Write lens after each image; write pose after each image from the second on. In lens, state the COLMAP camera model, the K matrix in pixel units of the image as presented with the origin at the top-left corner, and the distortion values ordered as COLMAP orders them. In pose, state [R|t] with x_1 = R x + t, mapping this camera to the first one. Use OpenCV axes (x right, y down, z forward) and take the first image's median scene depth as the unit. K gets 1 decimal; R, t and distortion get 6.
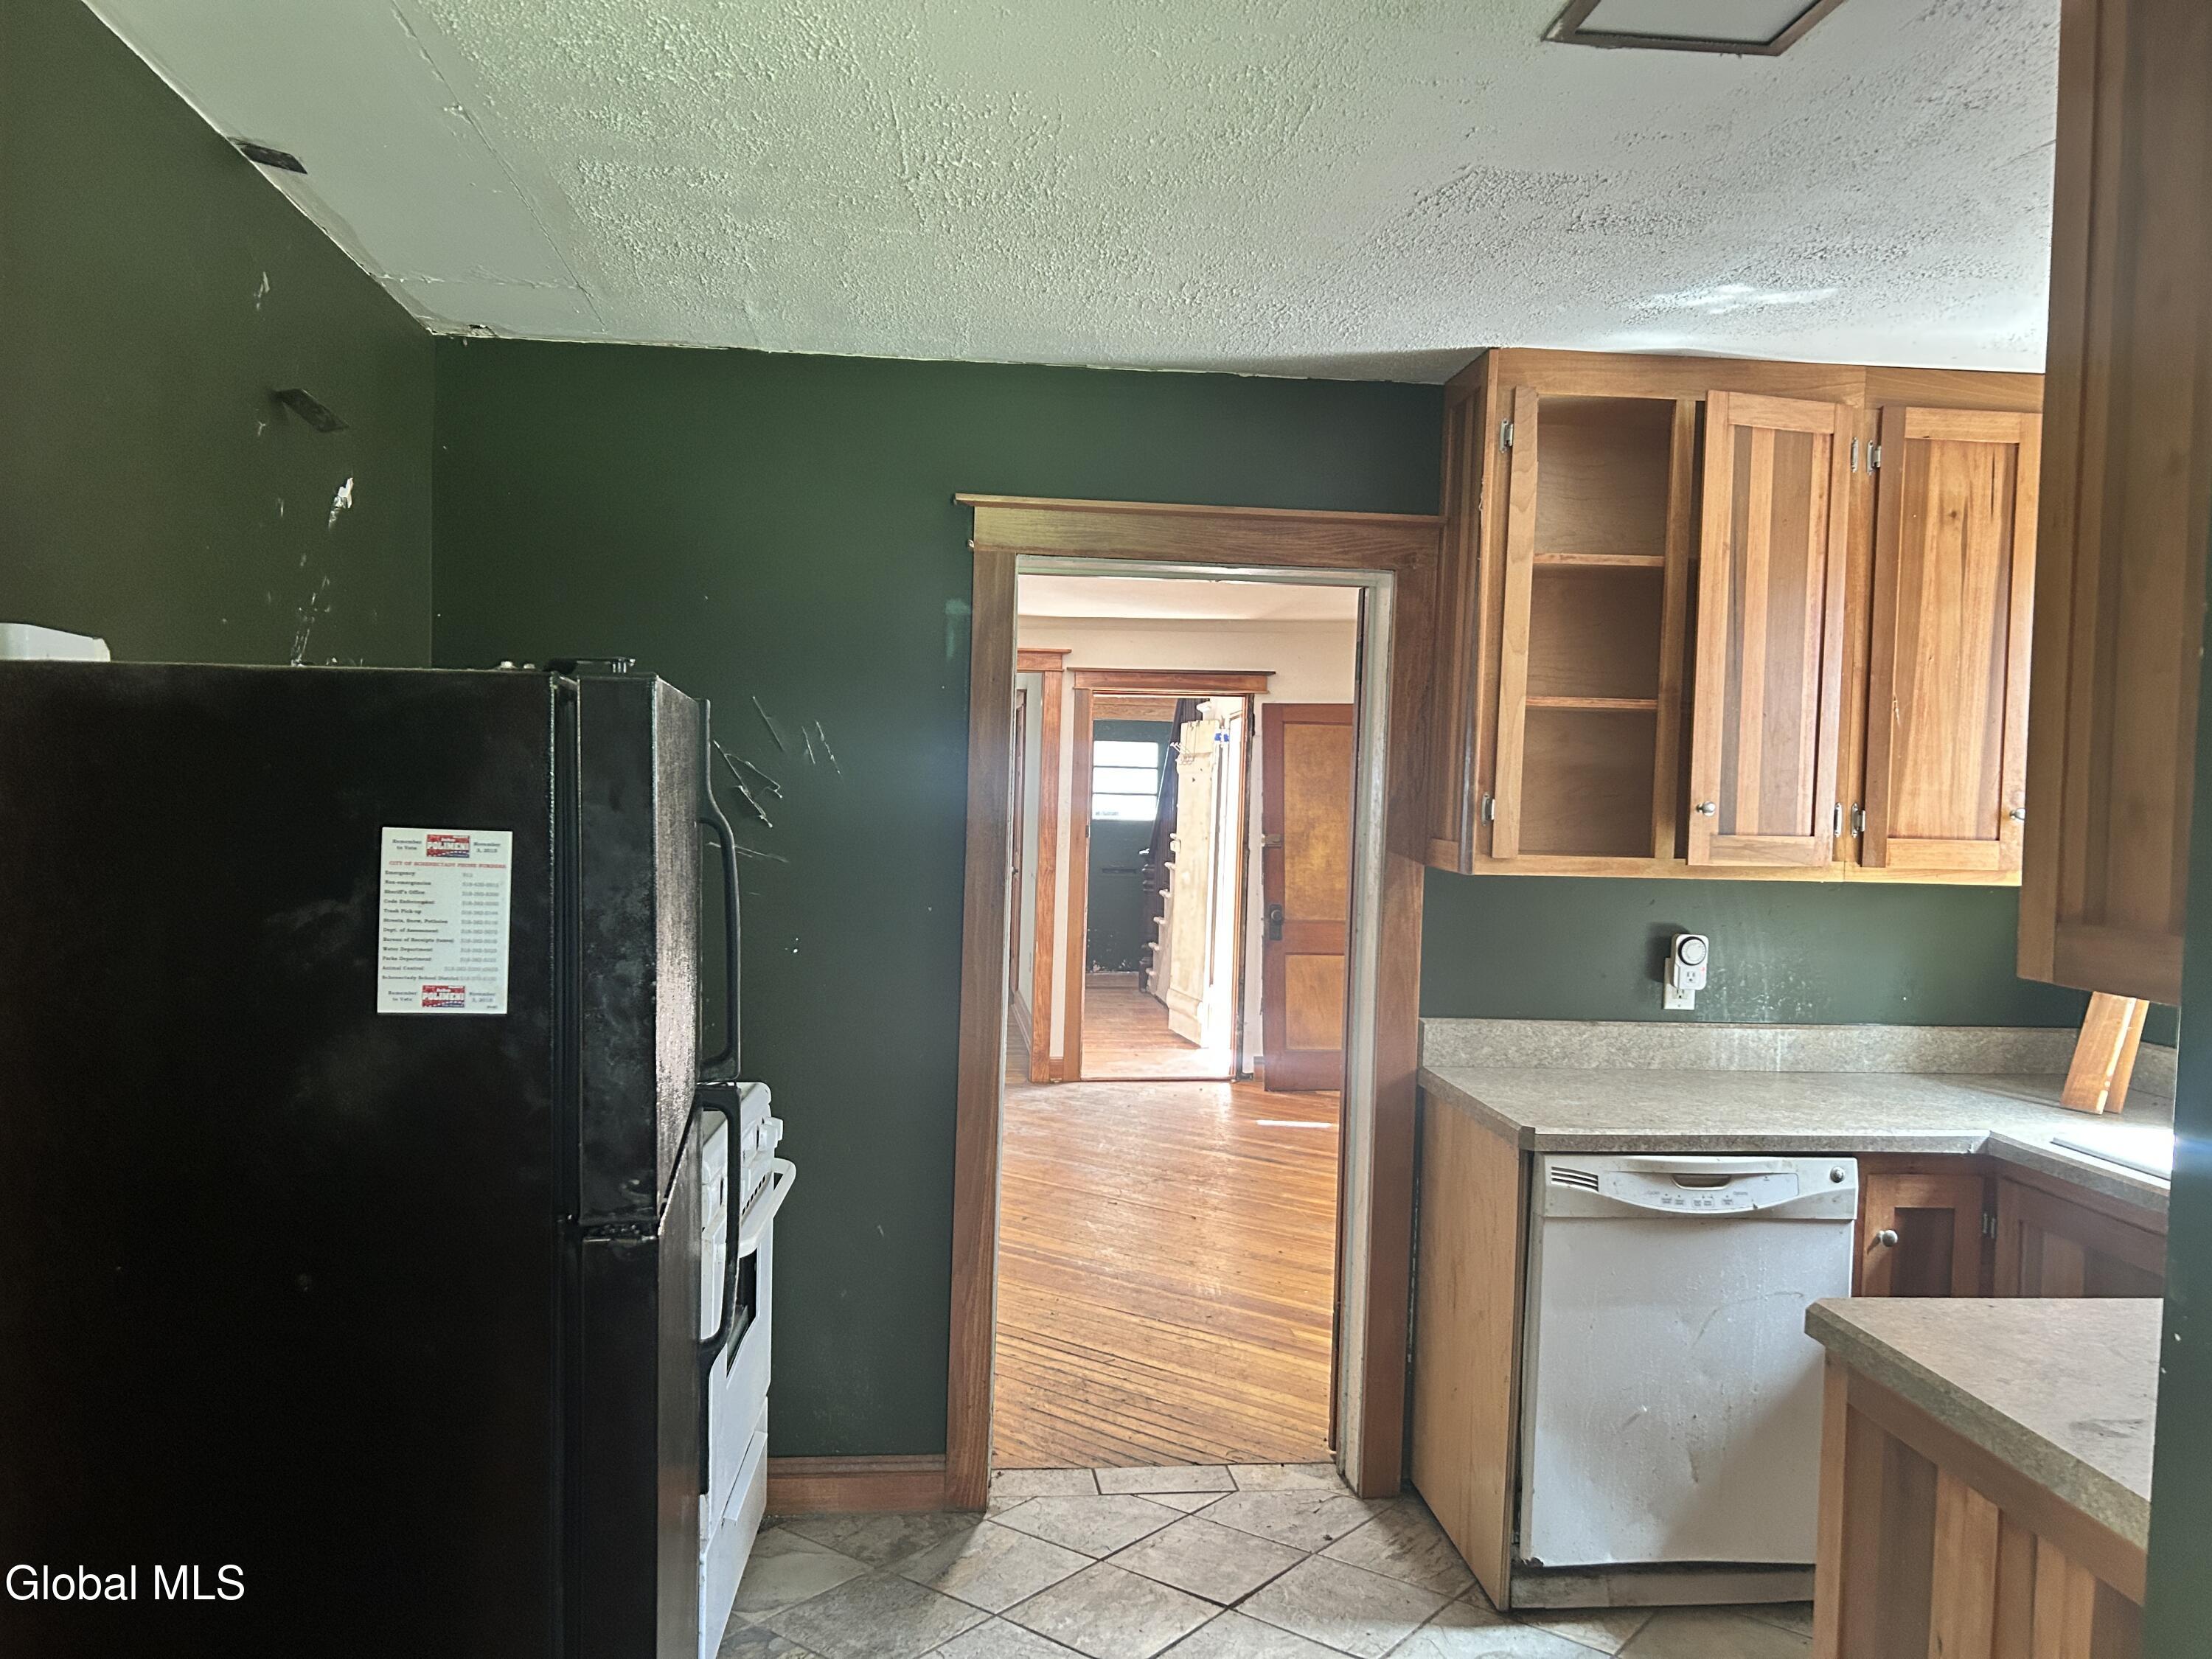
lens RADIAL K [[1677.3, 0, 1102.8], [0, 1677.3, 818.6], [0, 0, 1]] dist [0.065283, -0.072030]
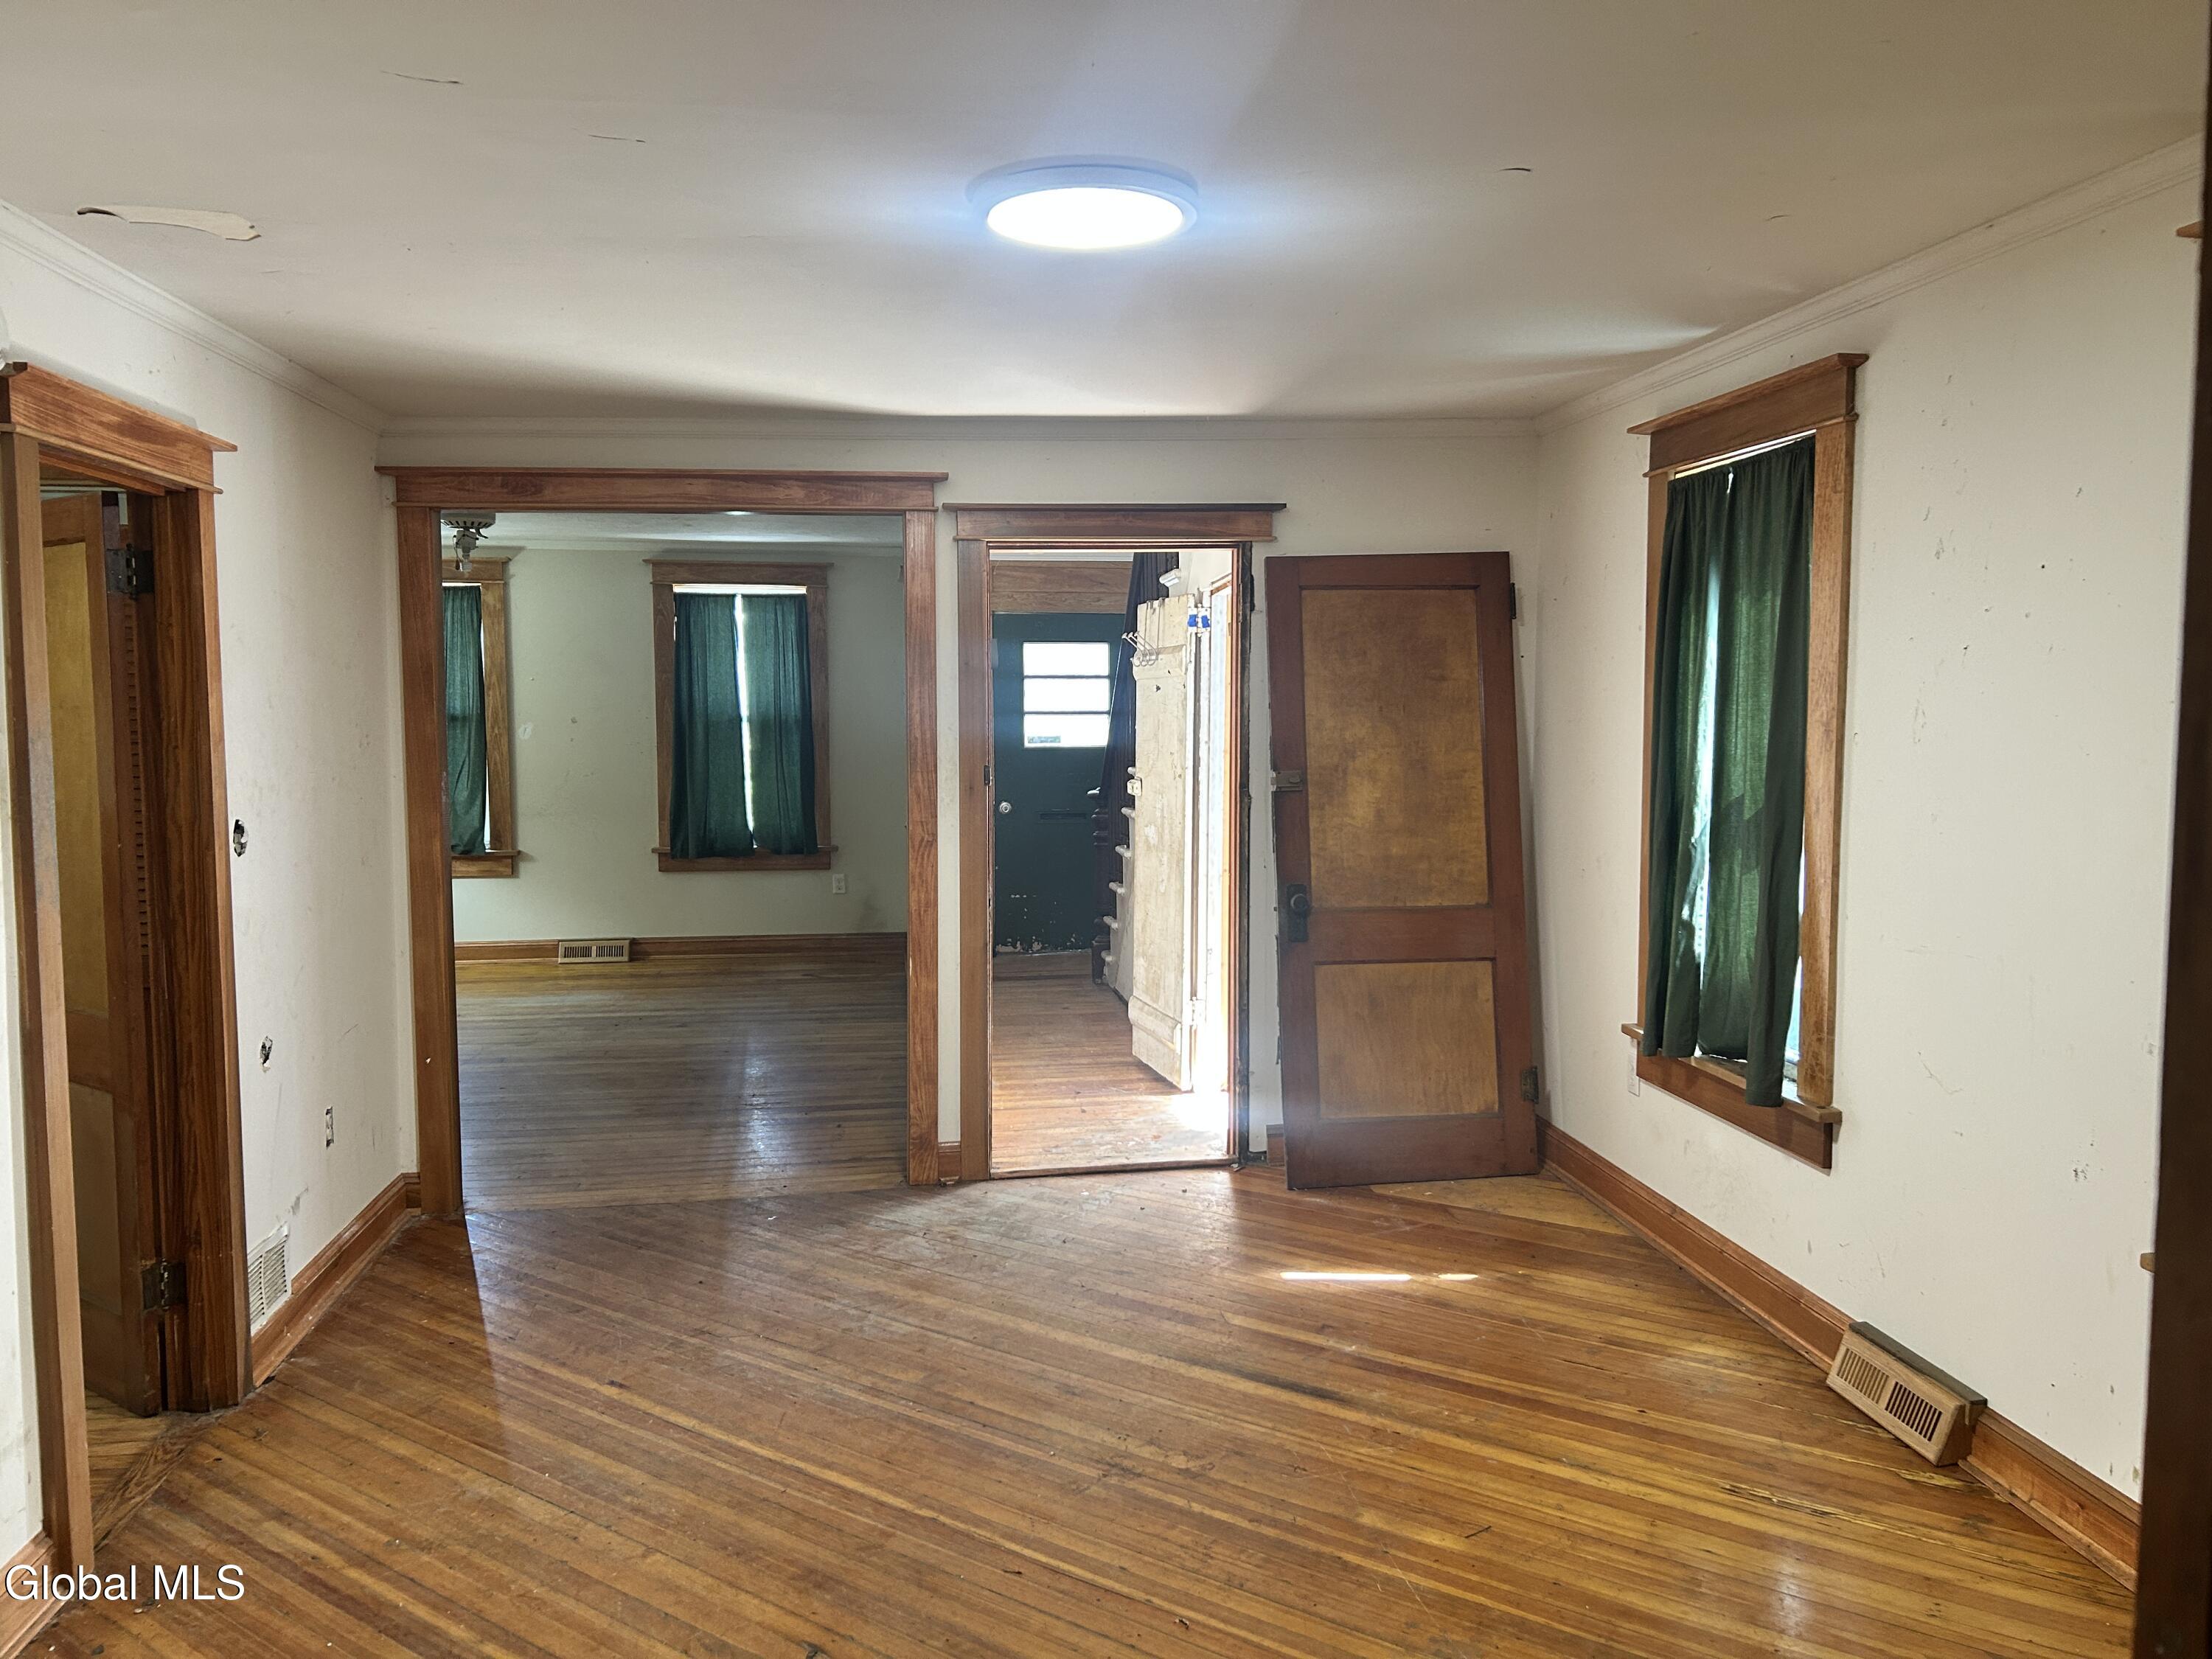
lens RADIAL K [[1677.3, 0, 1102.8], [0, 1677.3, 818.6], [0, 0, 1]] dist [0.065283, -0.072030]
pose [[0.999325, -0.032211, 0.017651, 0.020459], [0.031337, 0.998367, 0.047773, -0.004209], [-0.019161, -0.047187, 0.998702, 0.362800]]
